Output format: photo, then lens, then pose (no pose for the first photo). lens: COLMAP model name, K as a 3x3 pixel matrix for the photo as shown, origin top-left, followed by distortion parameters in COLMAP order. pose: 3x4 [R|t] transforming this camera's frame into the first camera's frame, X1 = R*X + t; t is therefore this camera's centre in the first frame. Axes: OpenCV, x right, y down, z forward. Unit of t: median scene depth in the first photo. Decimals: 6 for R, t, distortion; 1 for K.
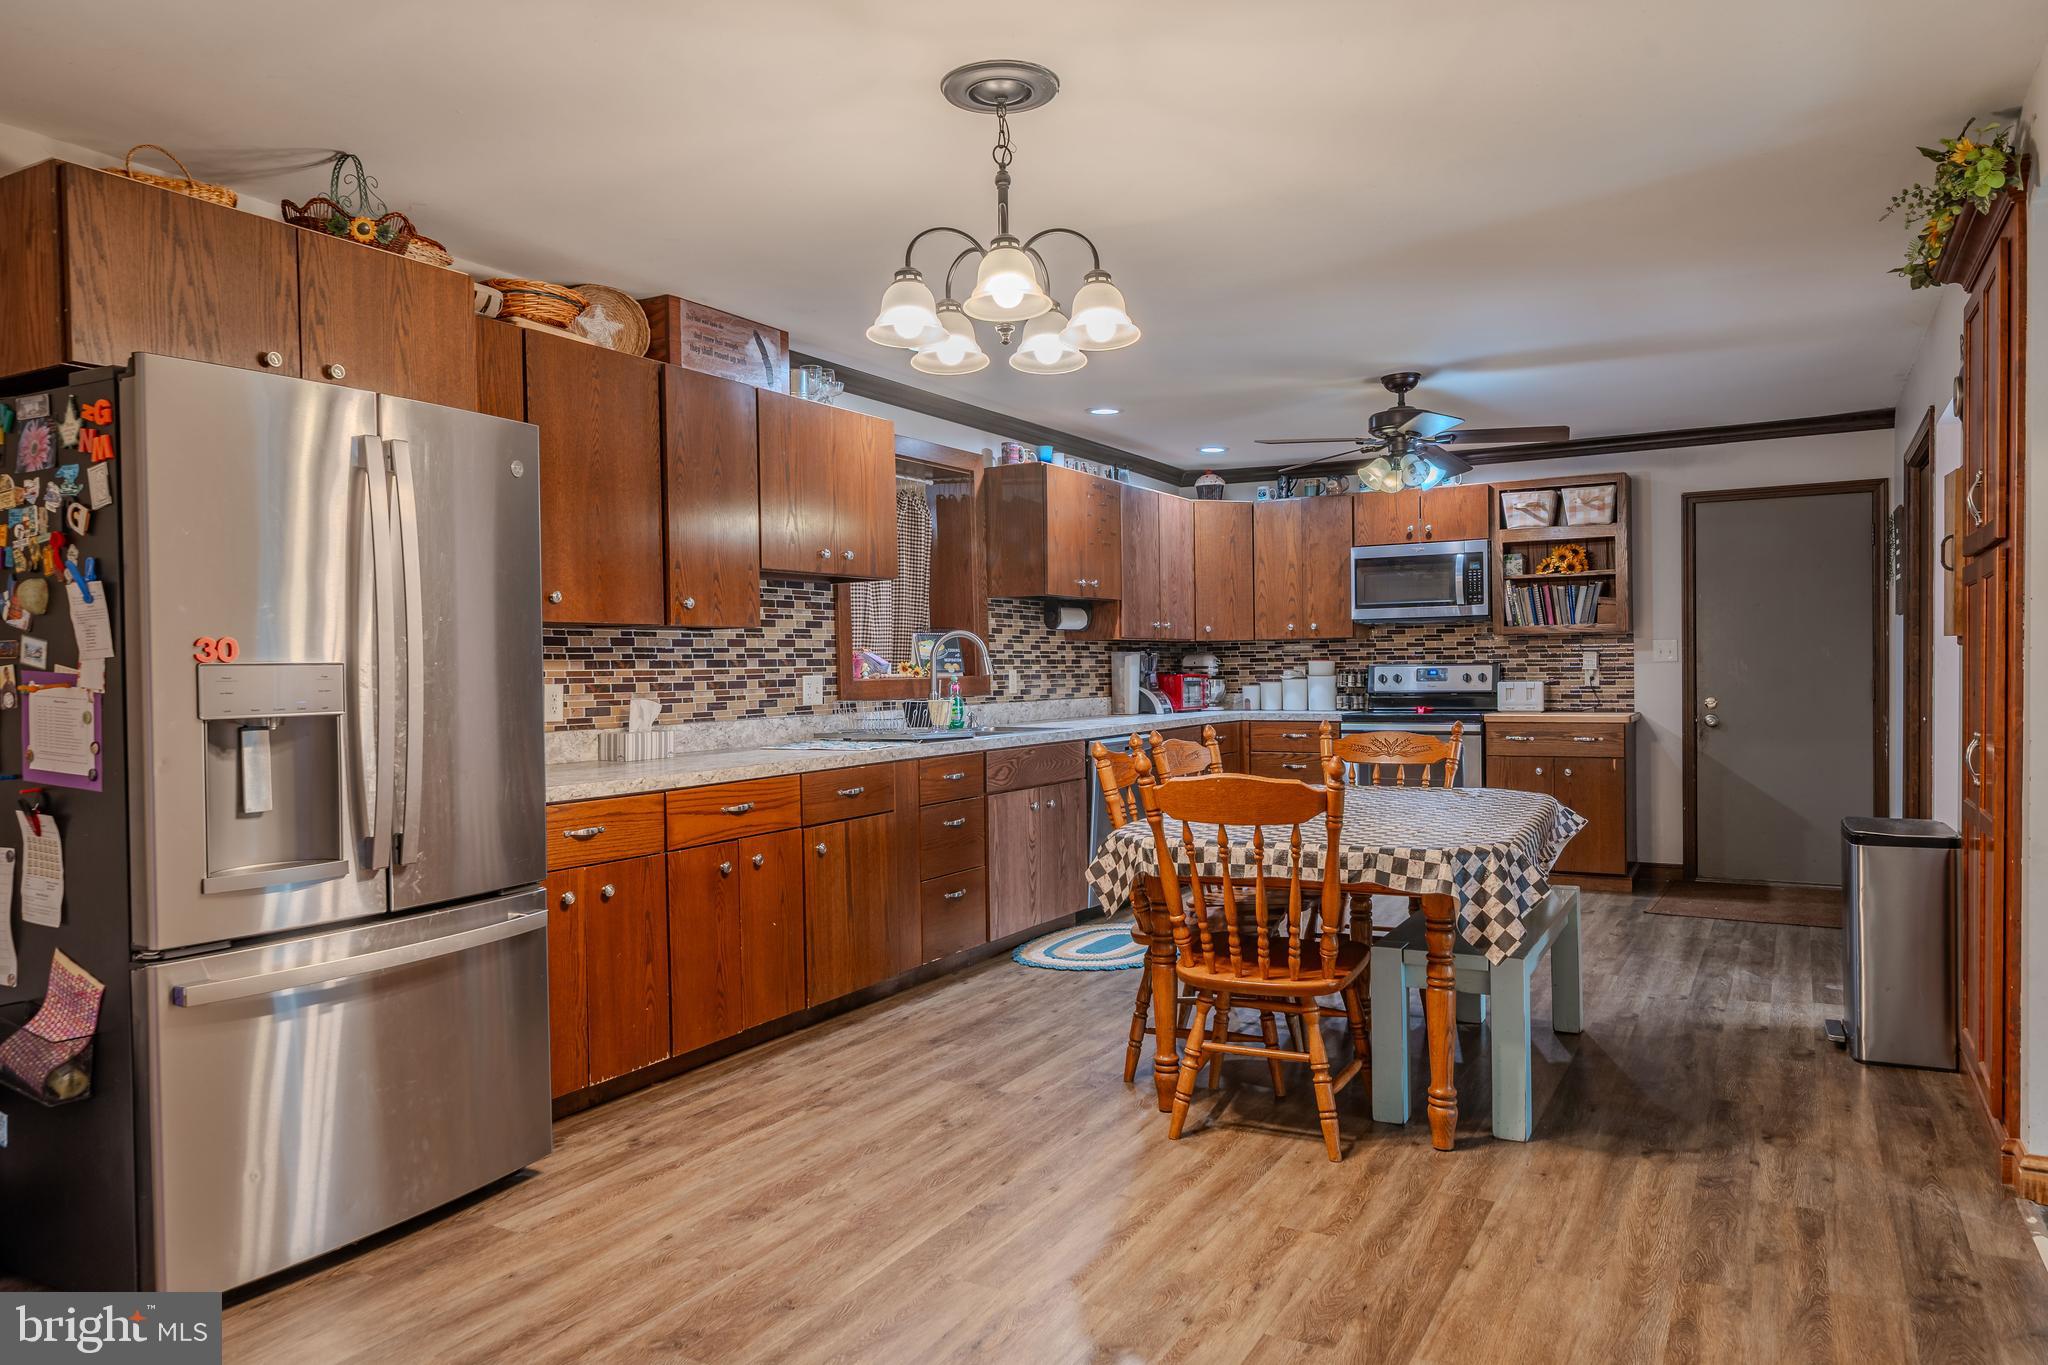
lens RADIAL K [[1369.4, 0, 1017.4], [0, 1369.4, 682.4], [0, 0, 1]] dist [0.000780, 0.002129]
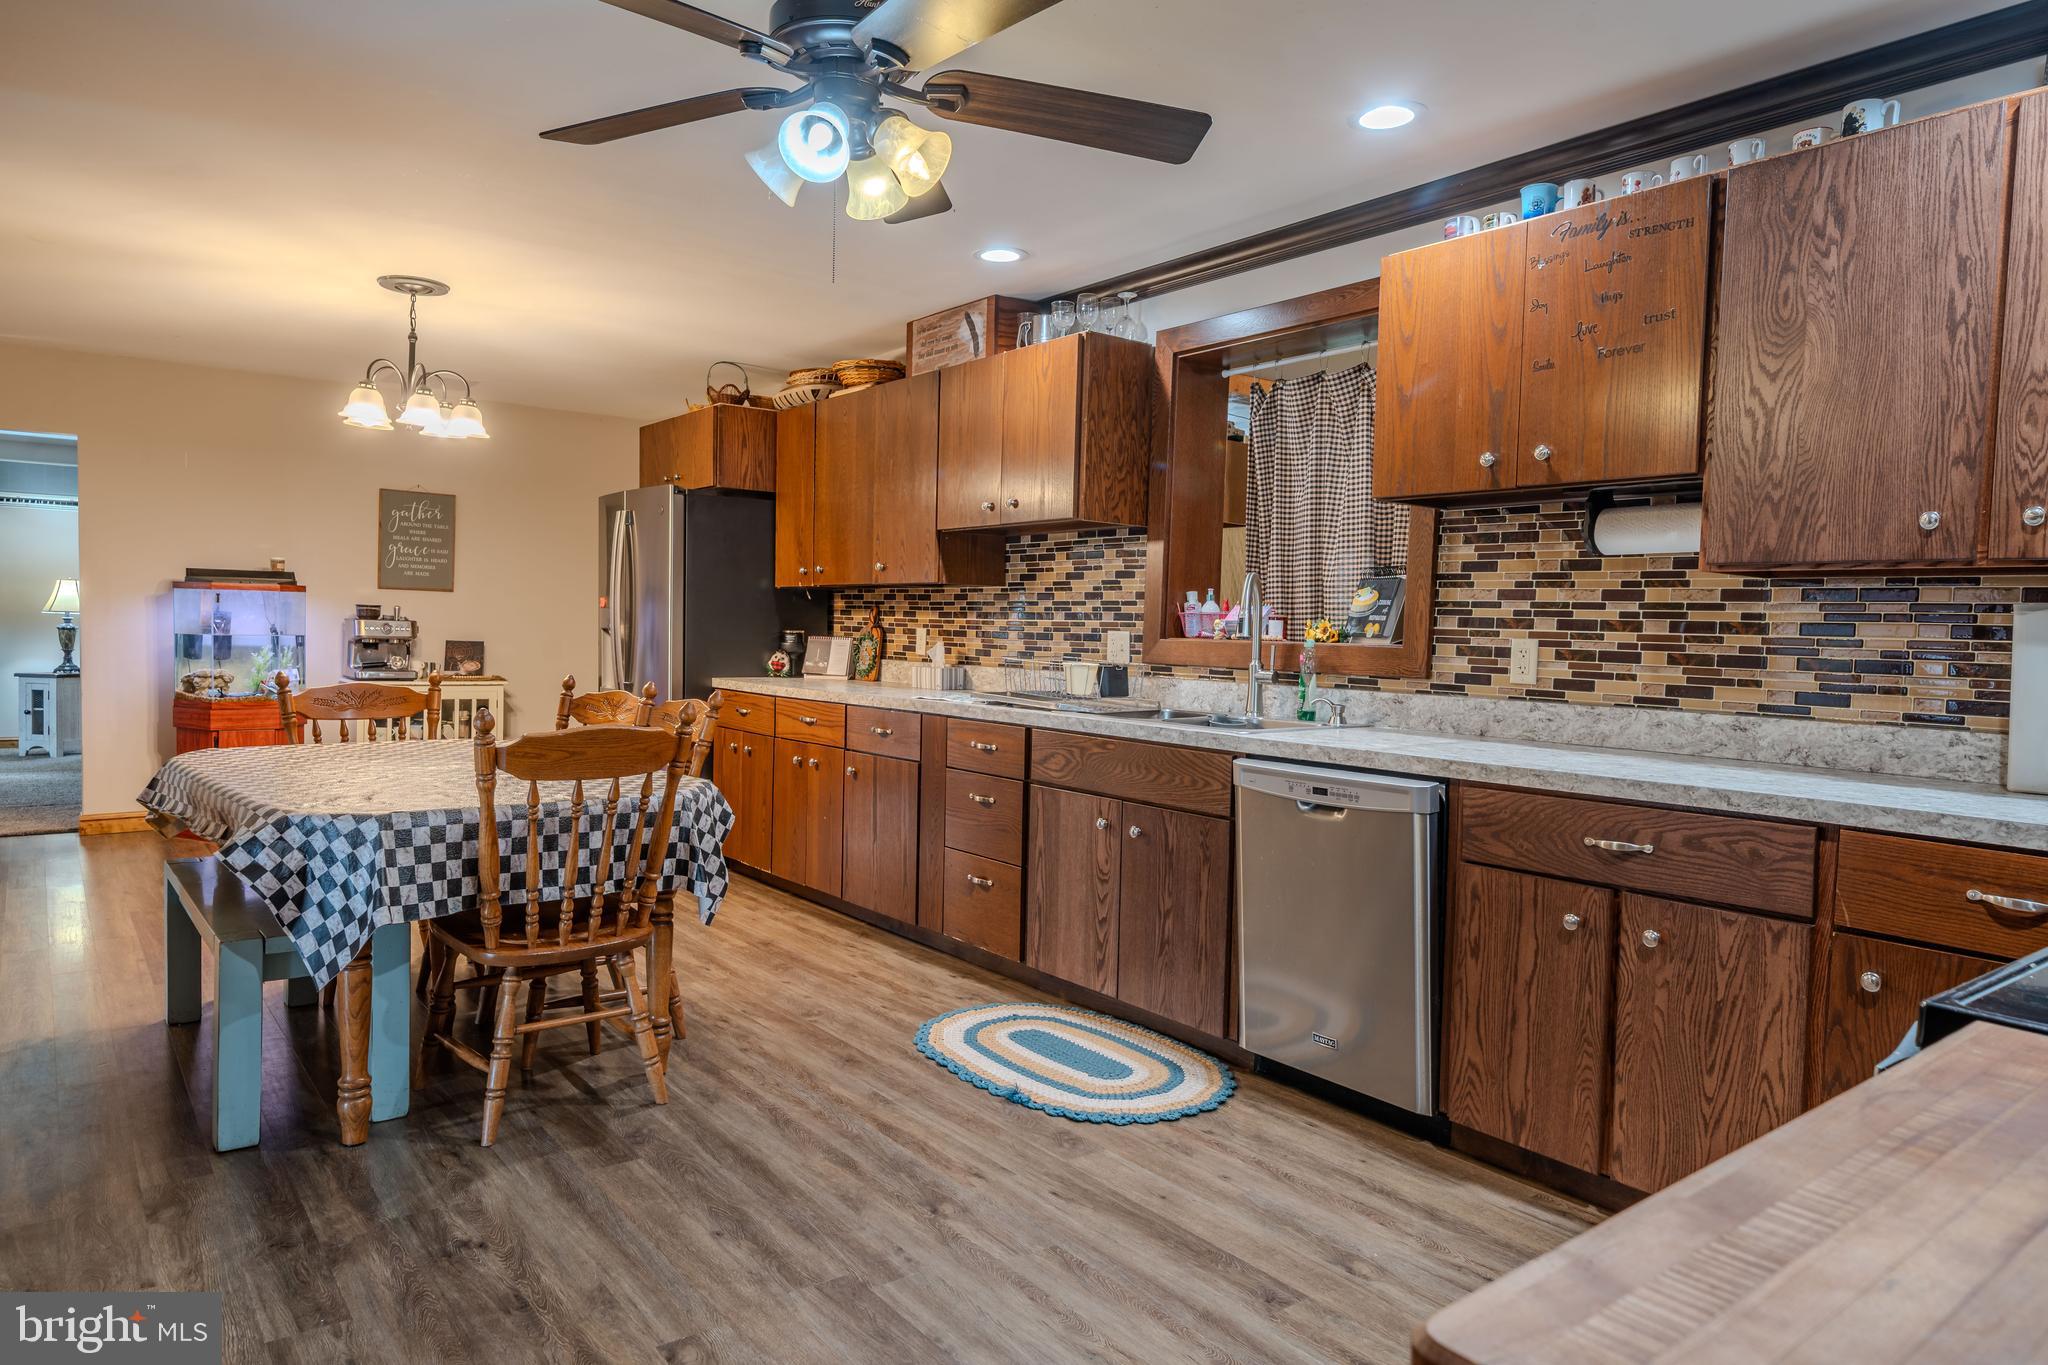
lens RADIAL K [[1258.5, 0, 1025.0], [0, 1258.5, 688.0], [0, 0, 1]] dist [-0.002277, 0.001431]
pose [[-0.381843, 0.049269, -0.922913, 0.529288], [-0.030864, 0.997341, 0.066012, -0.016832], [0.923712, 0.053691, -0.379307, 1.033369]]
